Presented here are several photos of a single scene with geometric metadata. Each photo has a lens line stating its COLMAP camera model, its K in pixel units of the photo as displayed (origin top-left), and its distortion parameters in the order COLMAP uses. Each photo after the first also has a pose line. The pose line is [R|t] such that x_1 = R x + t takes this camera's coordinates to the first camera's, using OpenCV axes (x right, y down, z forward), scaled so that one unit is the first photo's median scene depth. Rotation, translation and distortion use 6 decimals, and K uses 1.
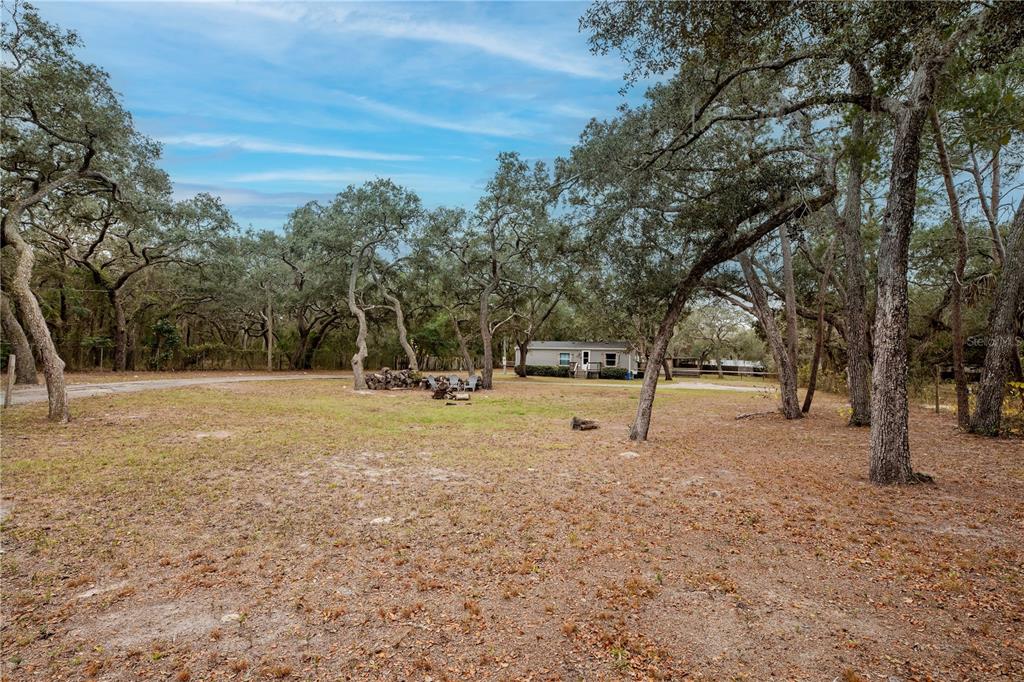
lens RADIAL K [[479.7, 0, 511.2], [0, 479.7, 344.8], [0, 0, 1]] dist [-0.001307, -0.001559]
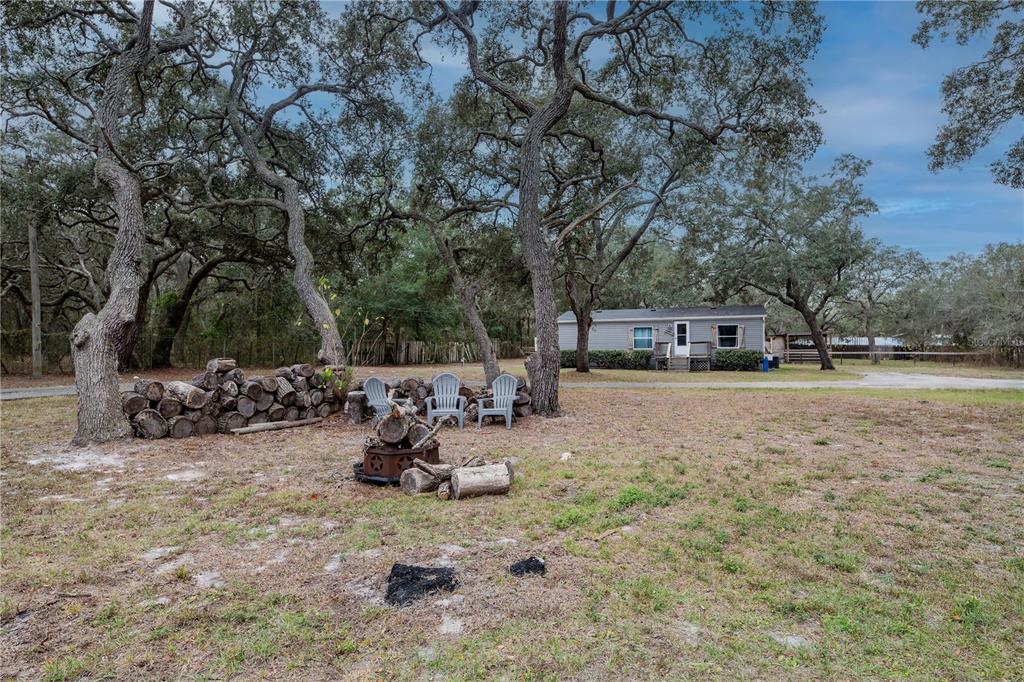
lens RADIAL K [[589.6, 0, 512.0], [0, 589.6, 339.1], [0, 0, 1]] dist [-0.032264, -0.000533]
pose [[0.999413, -0.028836, -0.018490, -0.041001], [0.029118, 0.999460, 0.015201, 0.020239], [0.018042, -0.015731, 0.999713, 0.370660]]
